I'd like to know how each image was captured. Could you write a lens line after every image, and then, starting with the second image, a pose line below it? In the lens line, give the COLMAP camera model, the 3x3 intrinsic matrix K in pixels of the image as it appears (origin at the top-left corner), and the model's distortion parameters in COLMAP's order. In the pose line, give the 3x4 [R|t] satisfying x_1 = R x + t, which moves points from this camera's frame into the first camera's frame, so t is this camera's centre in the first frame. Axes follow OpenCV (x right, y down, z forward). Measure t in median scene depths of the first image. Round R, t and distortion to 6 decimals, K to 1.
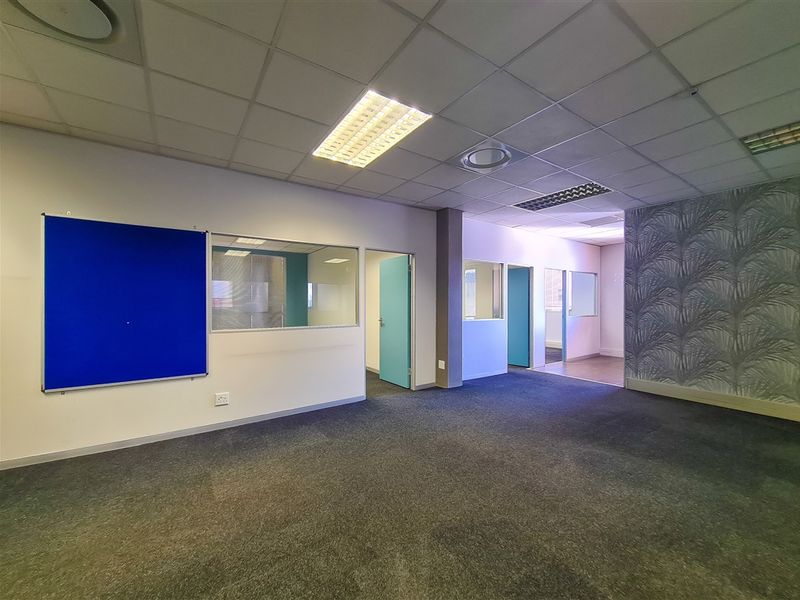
lens RADIAL K [[325.8, 0, 395.9], [0, 325.8, 303.0], [0, 0, 1]] dist [0.001122, 0.000026]
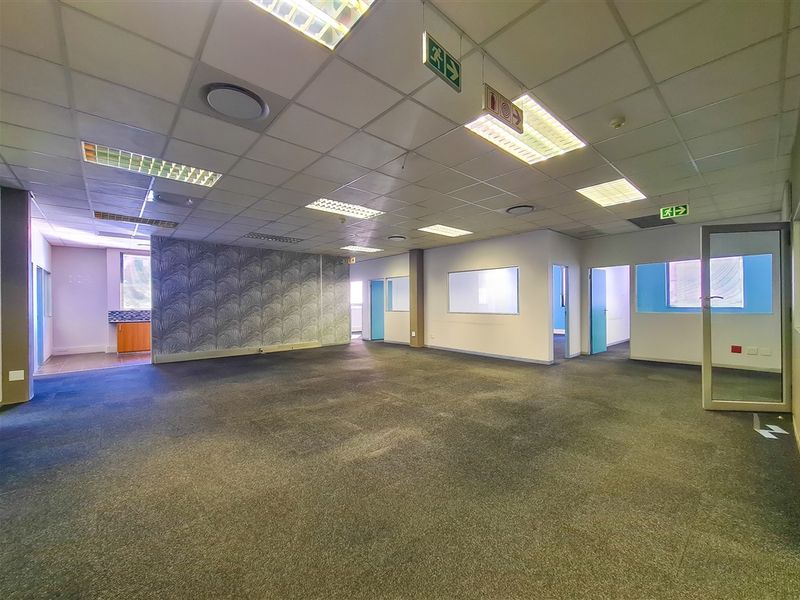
lens RADIAL K [[325.8, 0, 400.0], [0, 325.8, 299.7], [0, 0, 1]] dist [0.001122, 0.000026]
pose [[-0.133600, 0.015604, 0.990912, -0.922467], [0.009845, 0.999848, -0.014418, 0.020115], [-0.990986, 0.007829, -0.133733, 0.162084]]
